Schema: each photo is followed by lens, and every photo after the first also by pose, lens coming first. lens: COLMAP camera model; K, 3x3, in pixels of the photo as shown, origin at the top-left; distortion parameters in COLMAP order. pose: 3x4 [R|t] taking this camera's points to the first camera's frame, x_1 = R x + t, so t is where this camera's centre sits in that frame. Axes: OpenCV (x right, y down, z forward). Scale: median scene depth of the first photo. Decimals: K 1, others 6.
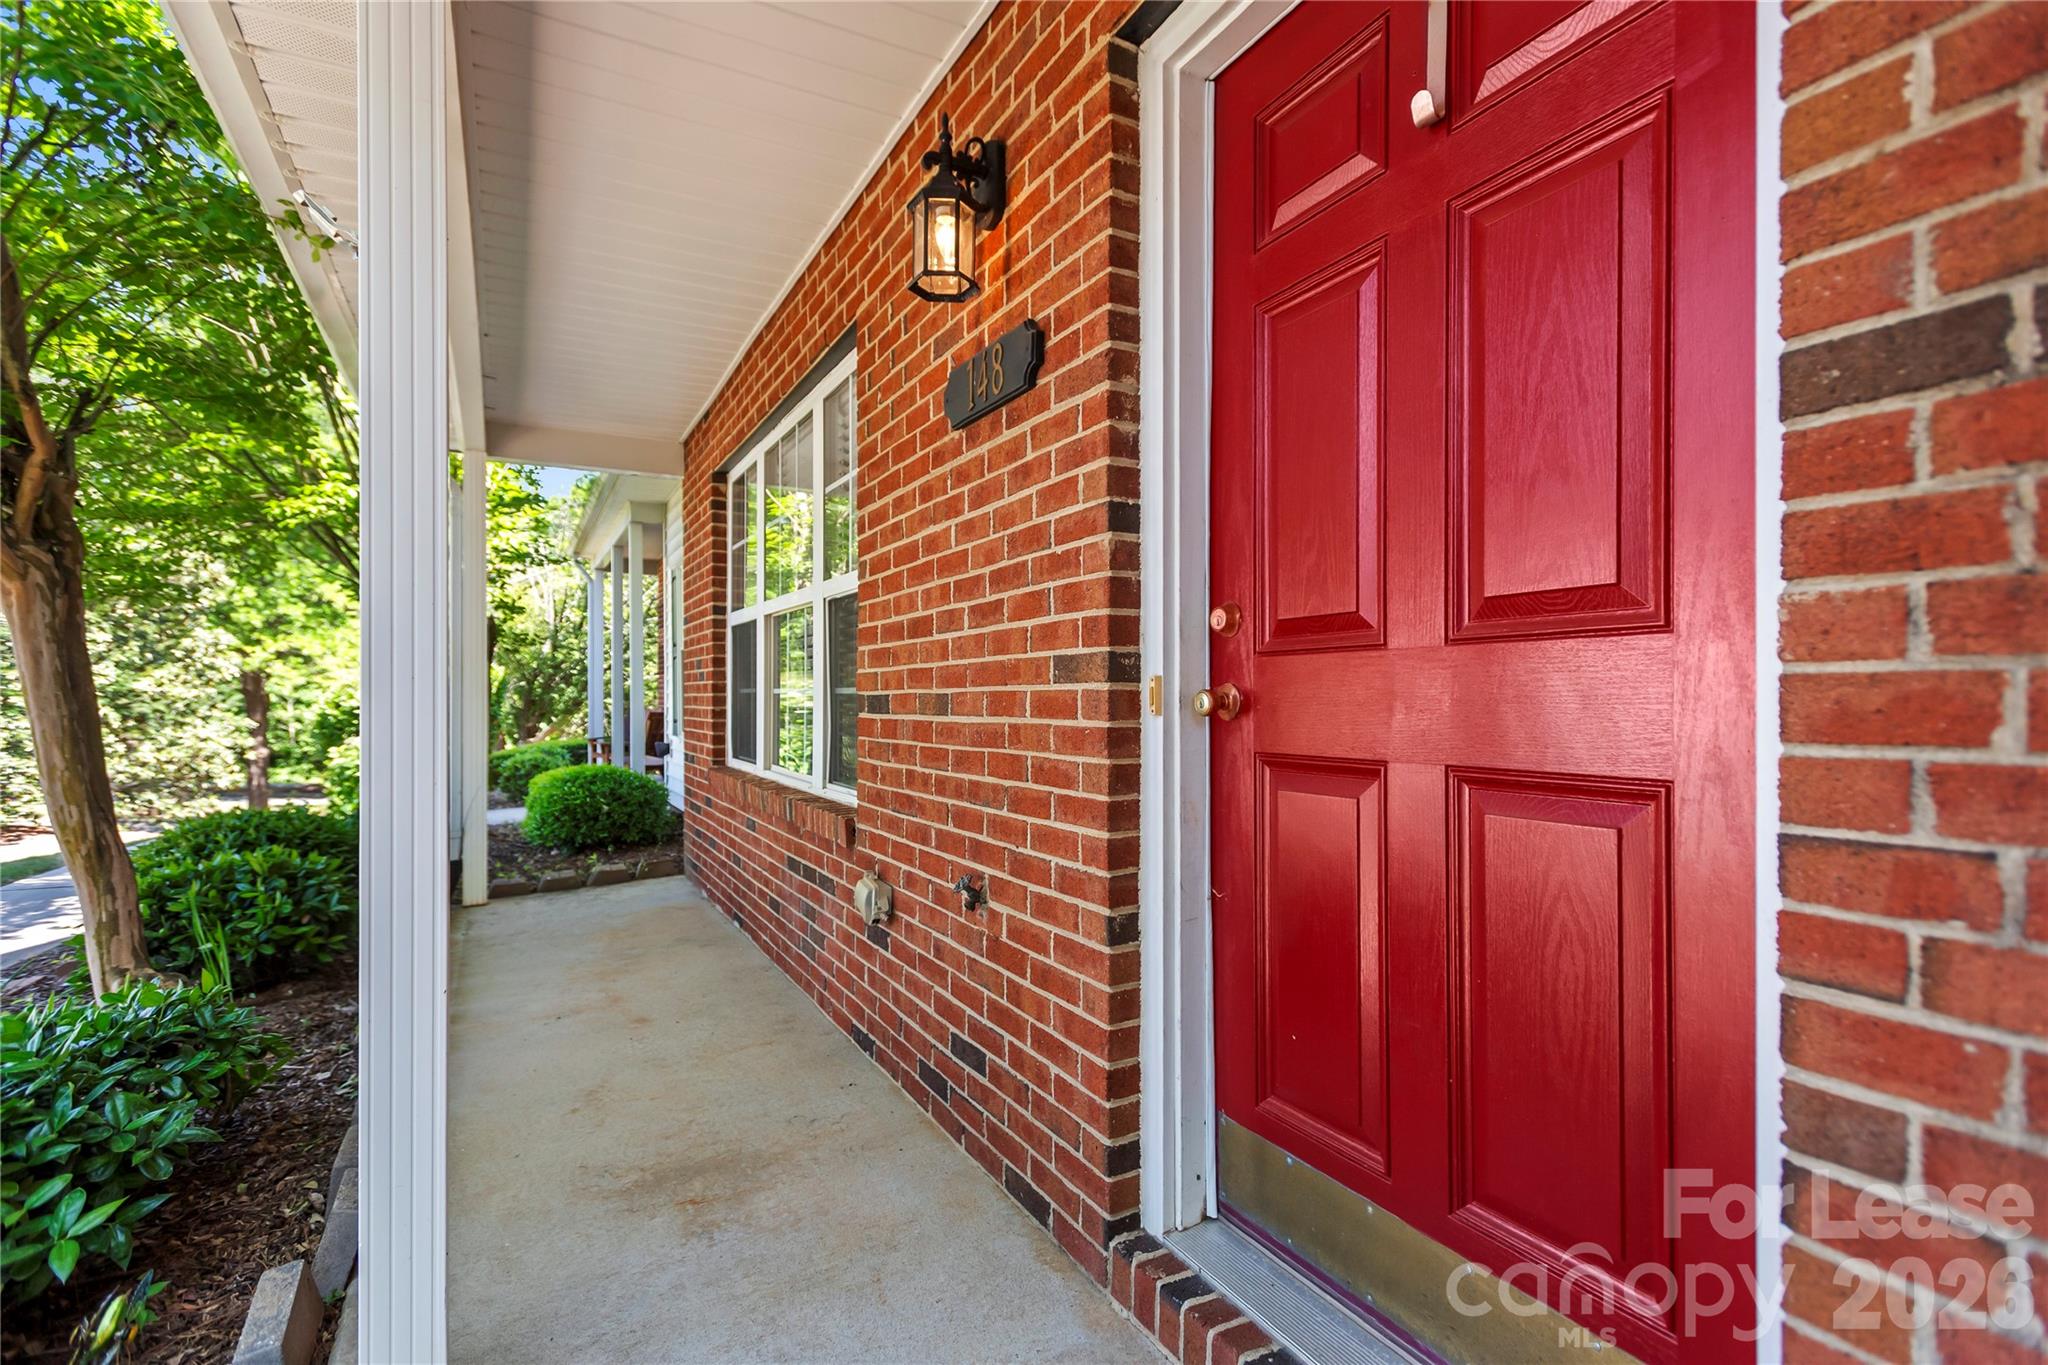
lens RADIAL K [[950.9, 0, 1029.7], [0, 950.9, 699.5], [0, 0, 1]] dist [0.002640, -0.000161]
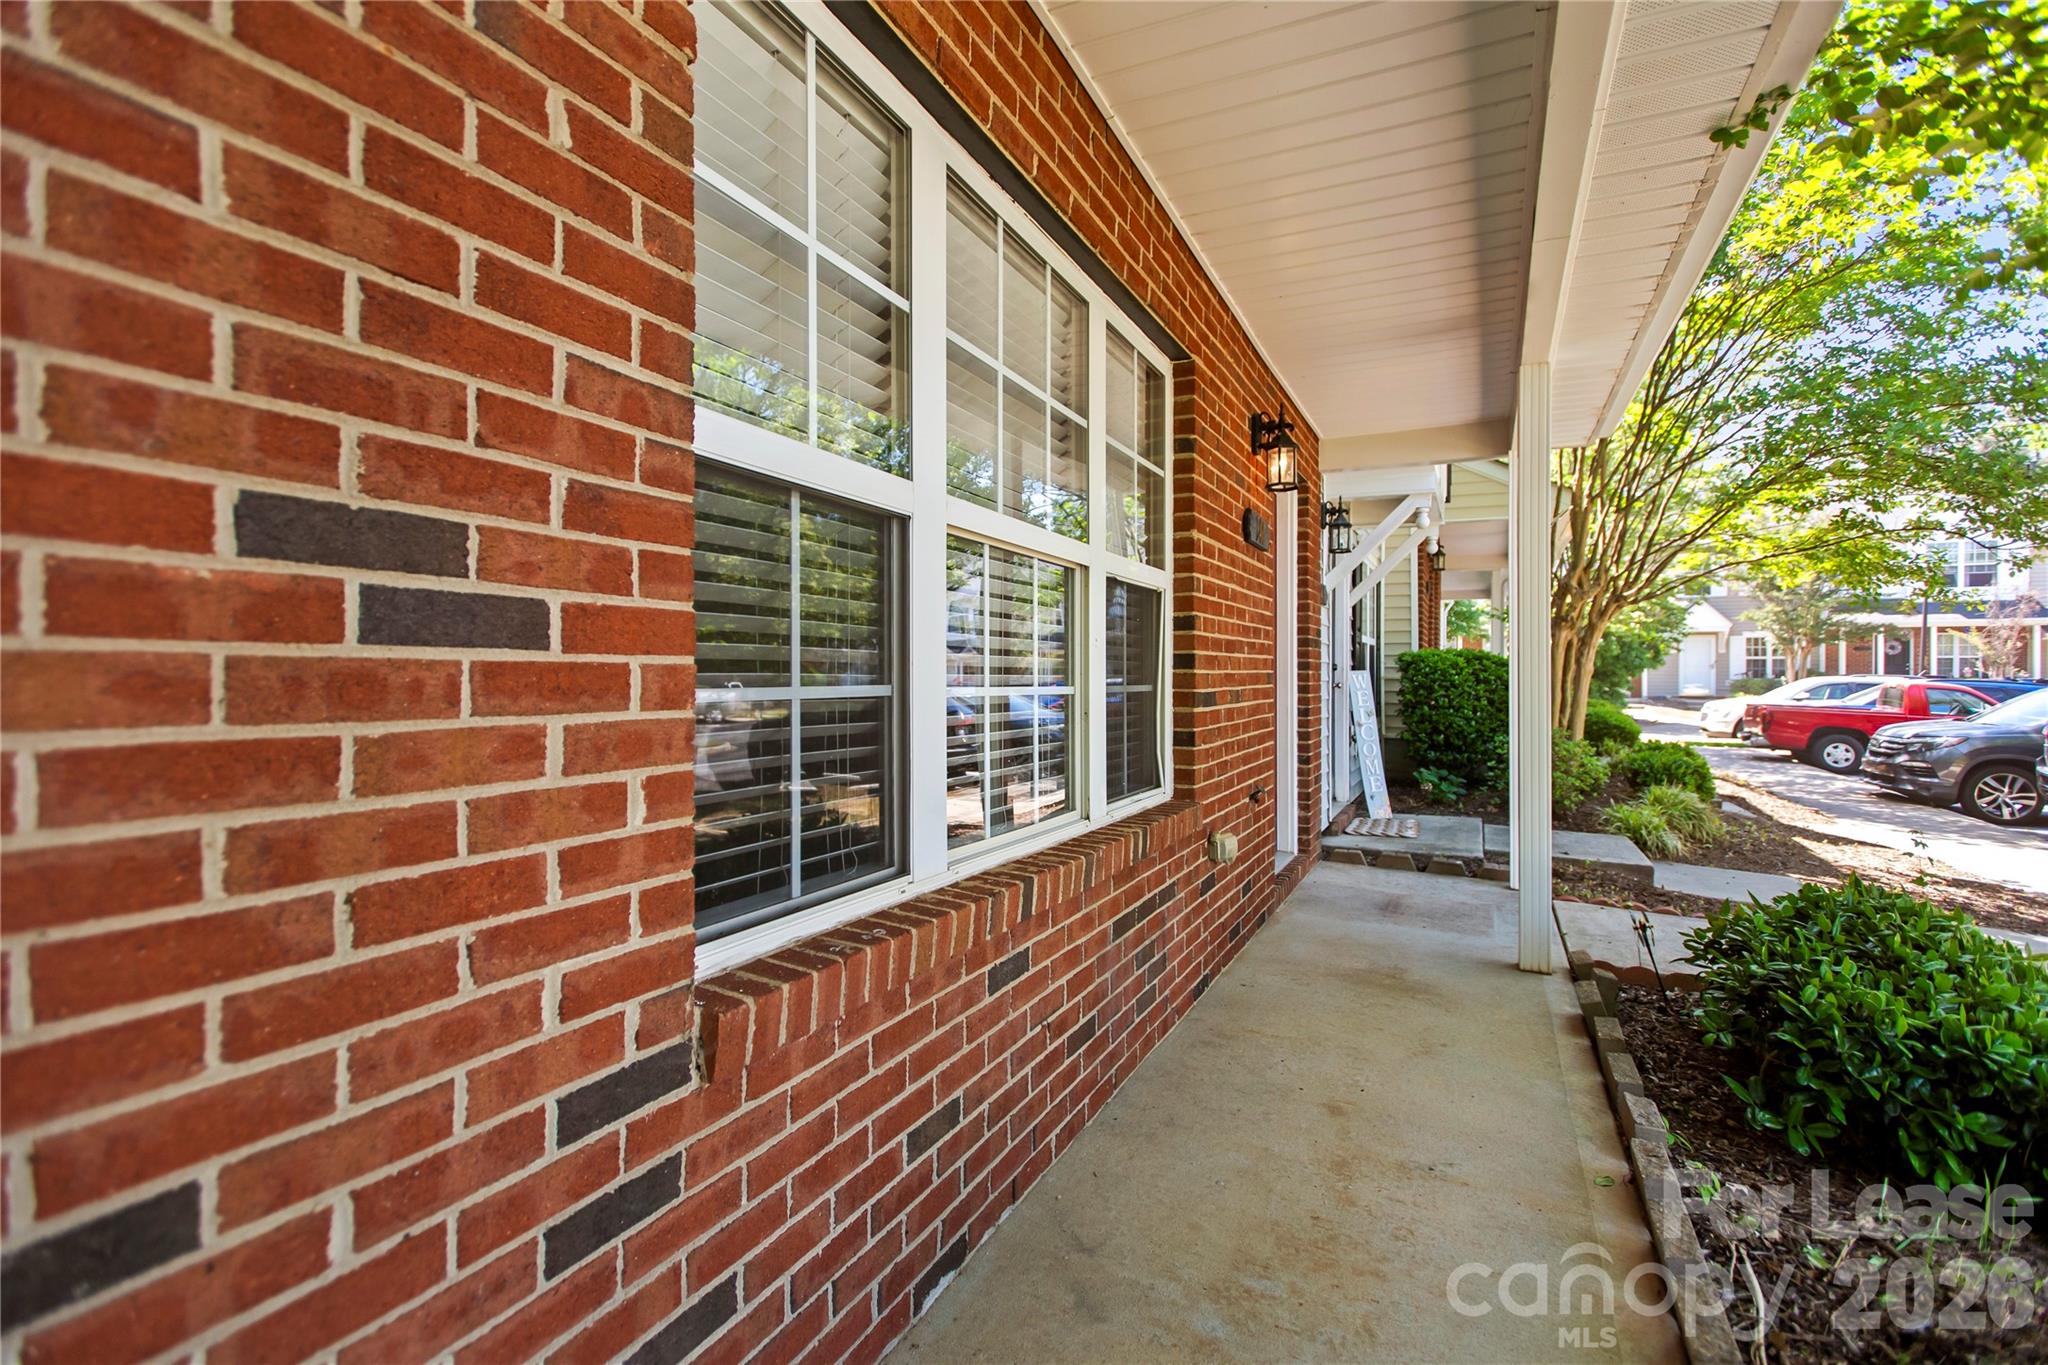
lens RADIAL K [[959.5, 0, 1024.0], [0, 959.5, 682.5], [0, 0, 1]] dist [0.011507, -0.000313]
pose [[-0.581880, 0.000472, 0.813275, -1.588141], [0.005112, 0.999982, 0.003077, -0.033964], [-0.813259, 0.005948, -0.581872, 2.929269]]
